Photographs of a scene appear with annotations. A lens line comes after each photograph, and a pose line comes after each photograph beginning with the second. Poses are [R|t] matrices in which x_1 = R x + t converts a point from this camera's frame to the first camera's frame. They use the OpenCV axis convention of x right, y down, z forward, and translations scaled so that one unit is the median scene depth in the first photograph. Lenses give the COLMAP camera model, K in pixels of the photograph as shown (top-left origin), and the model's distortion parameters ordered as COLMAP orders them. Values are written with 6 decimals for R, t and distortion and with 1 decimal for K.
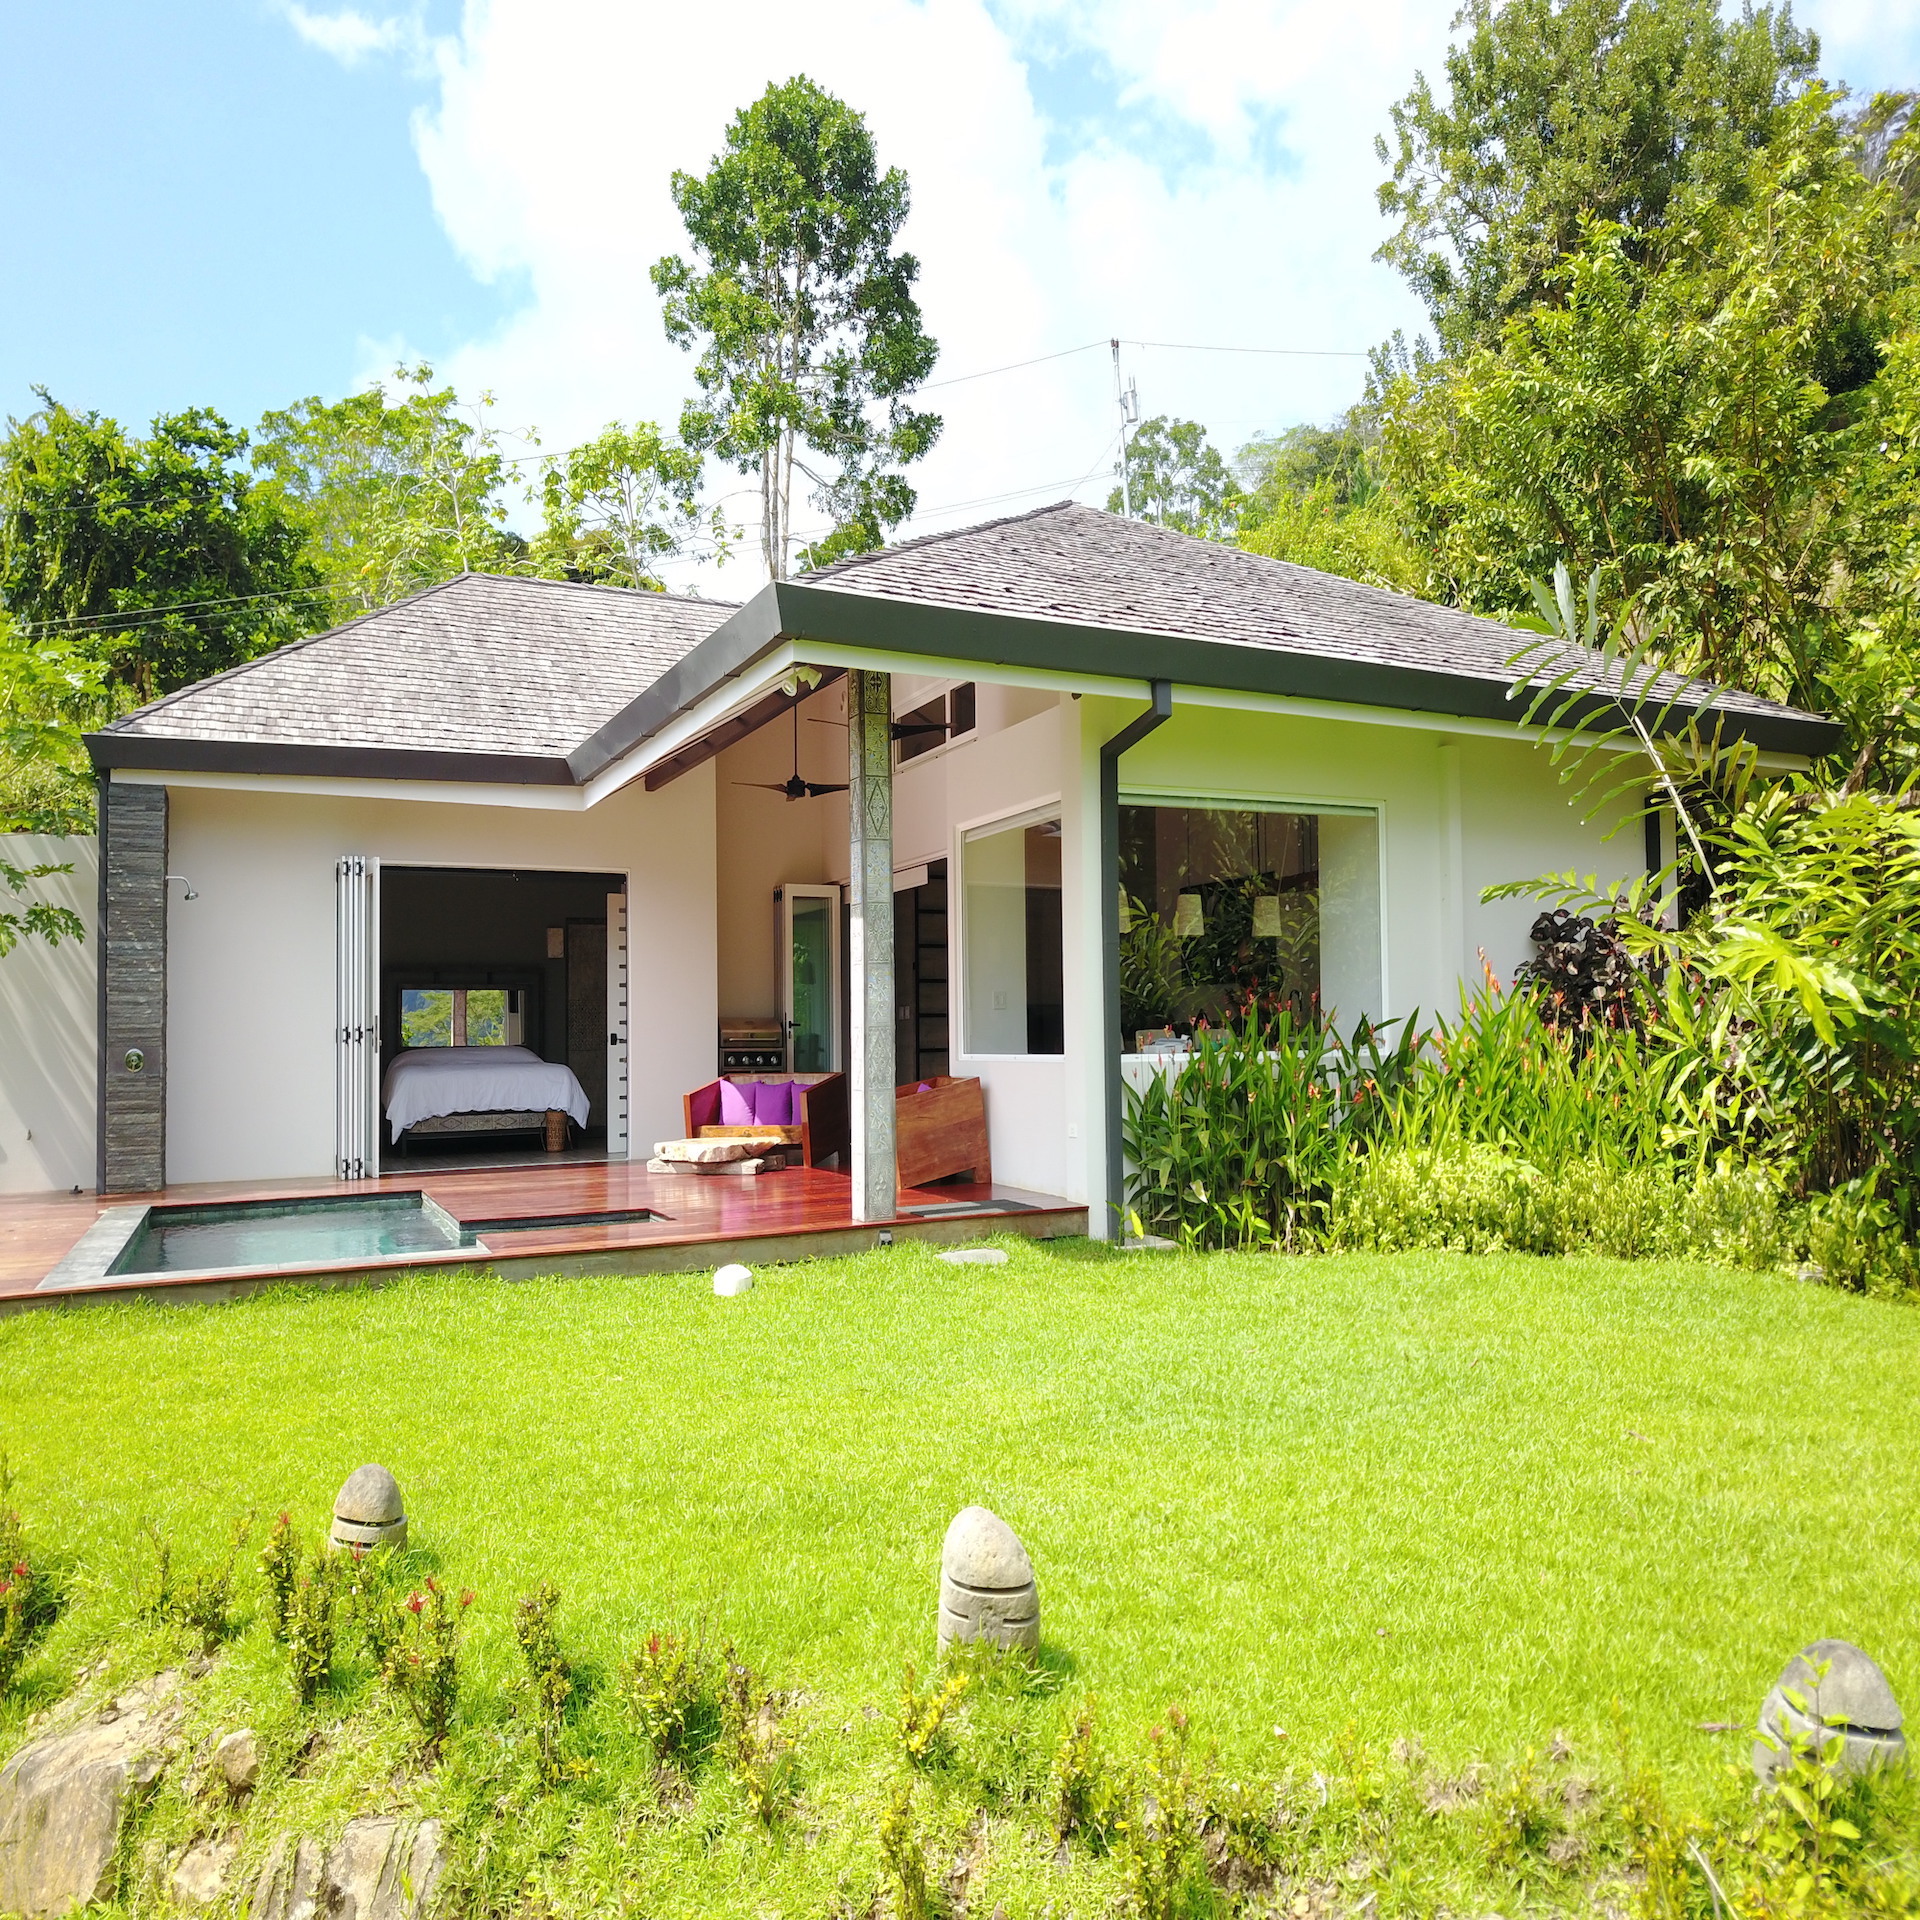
lens RADIAL K [[1467.8, 0, 964.4], [0, 1467.8, 956.2], [0, 0, 1]] dist [0.008252, 0.000630]
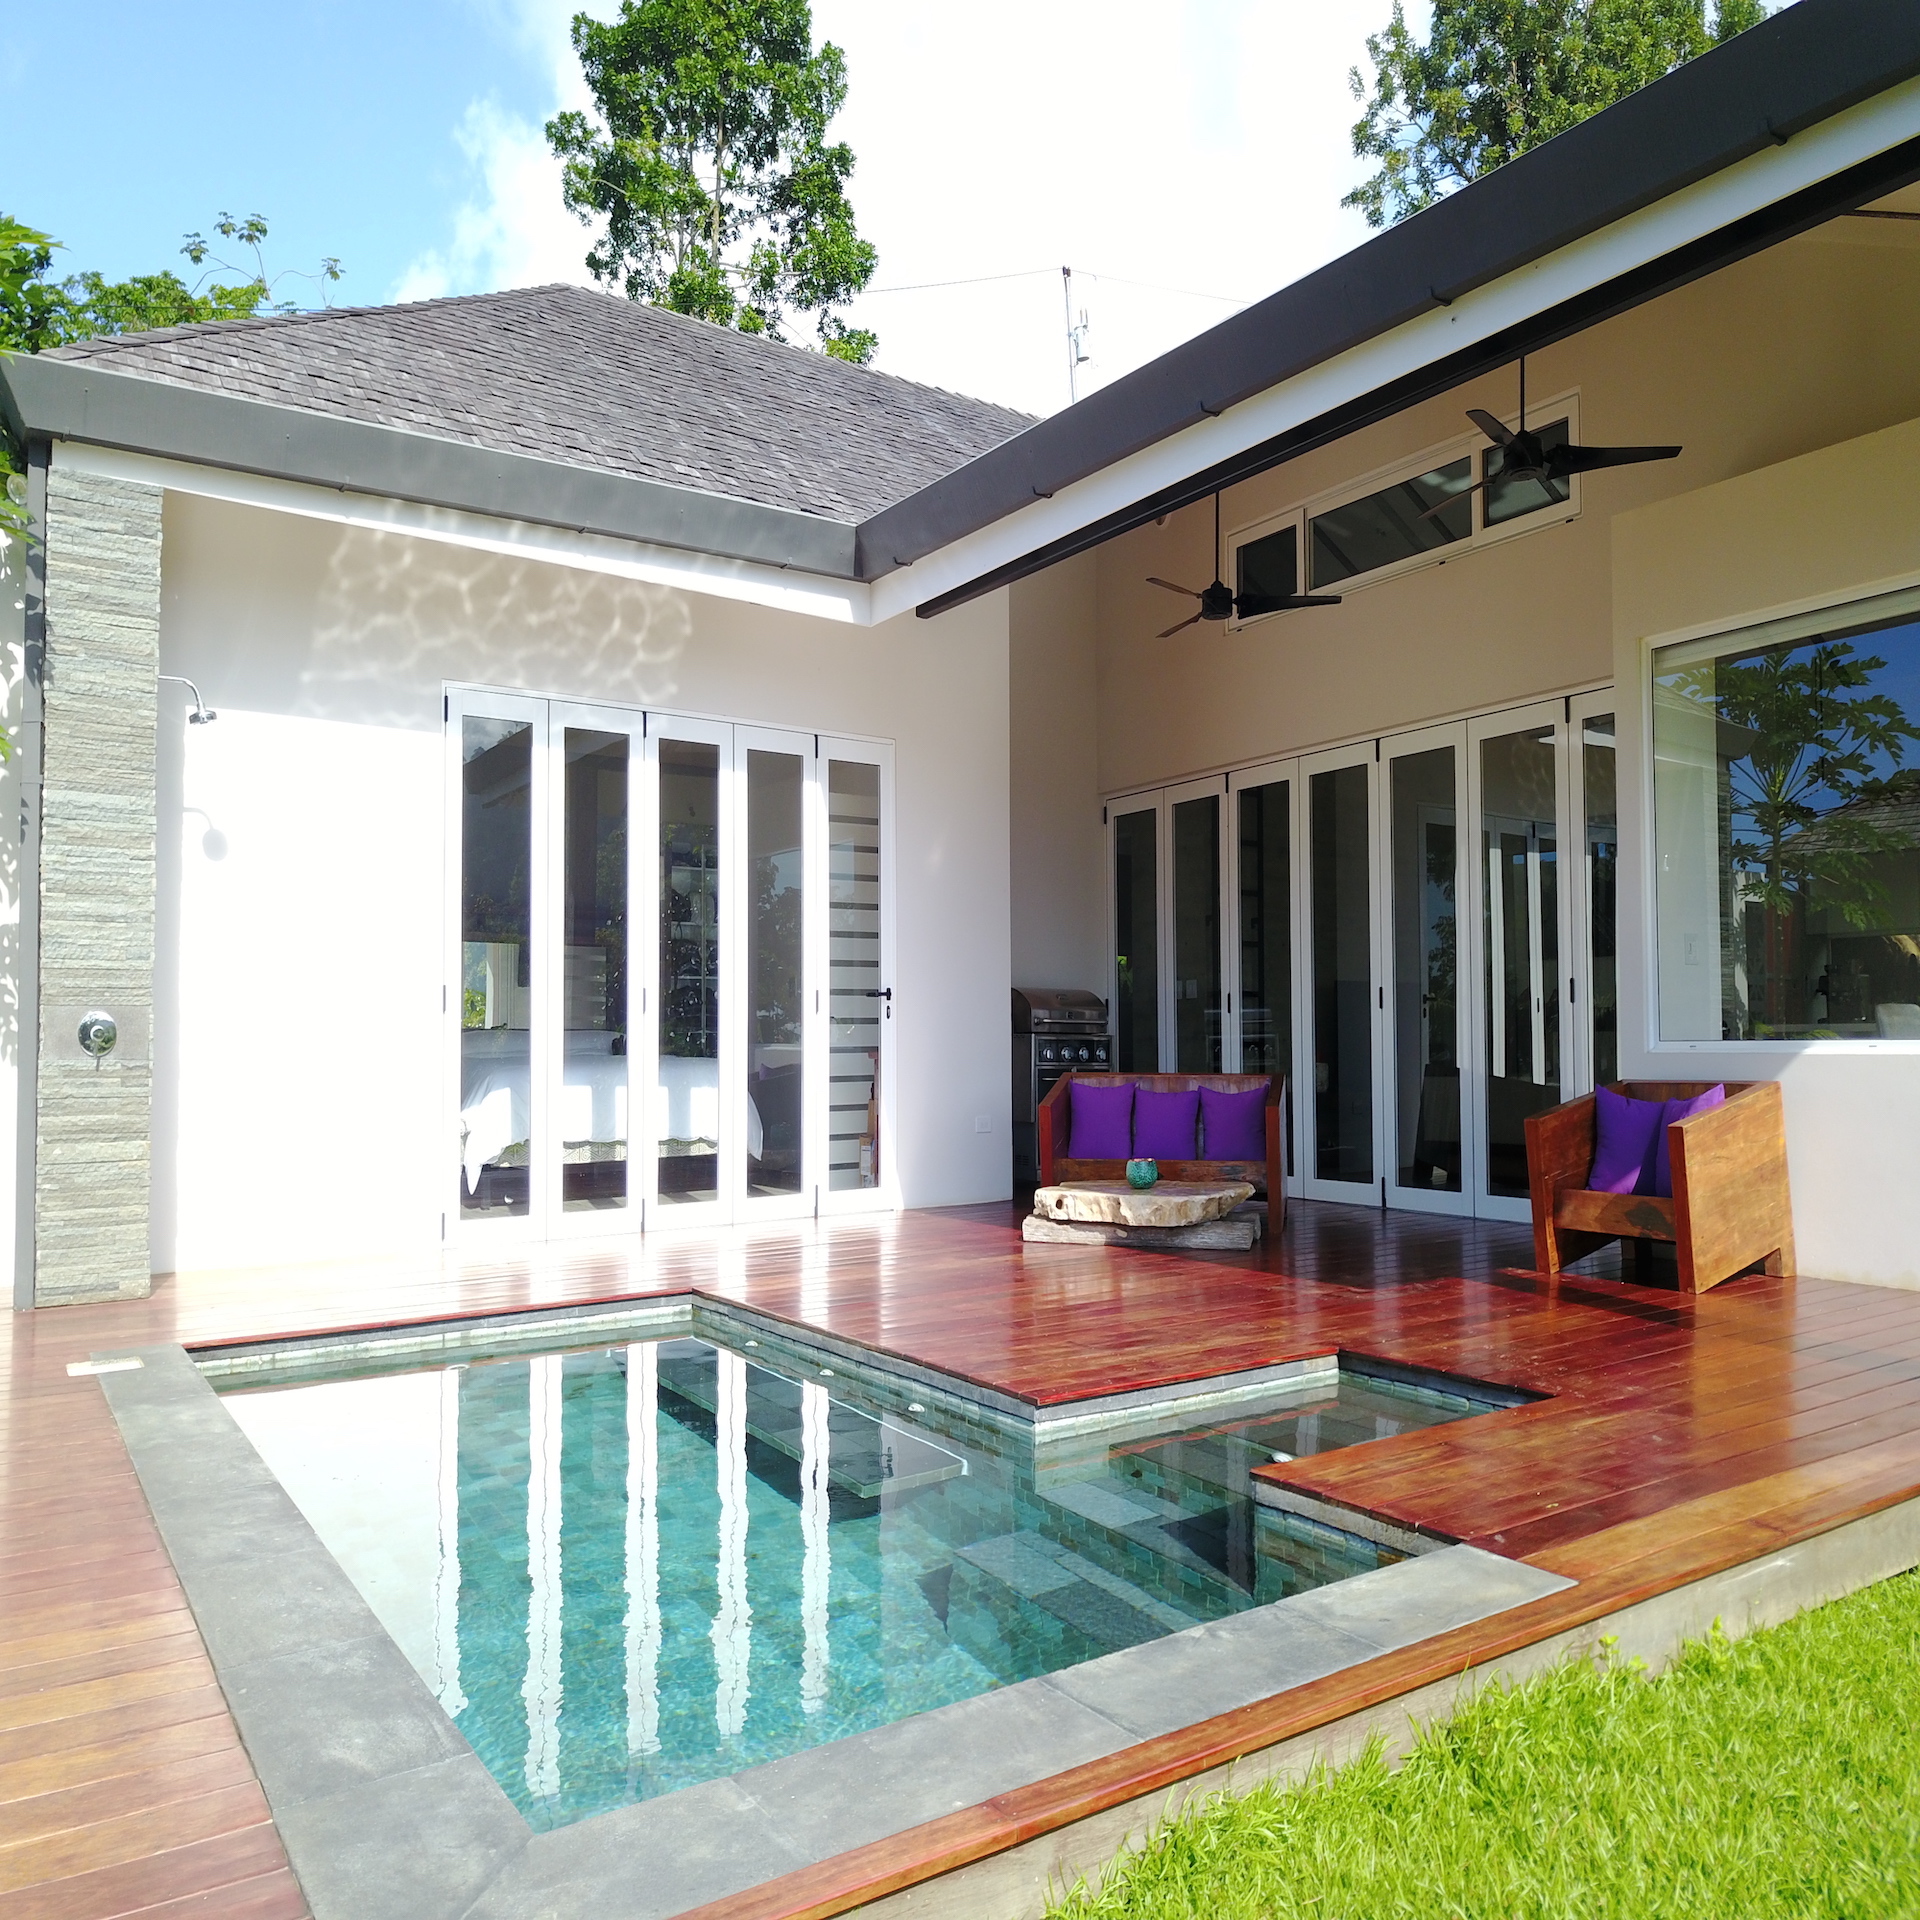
lens RADIAL K [[1467.8, 0, 953.7], [0, 1467.8, 972.1], [0, 0, 1]] dist [0.008252, 0.000630]
pose [[0.989355, 0.019386, 0.144226, -0.089605], [-0.020023, 0.999795, 0.002972, 0.010971], [-0.144139, -0.005828, 0.989540, 0.119949]]
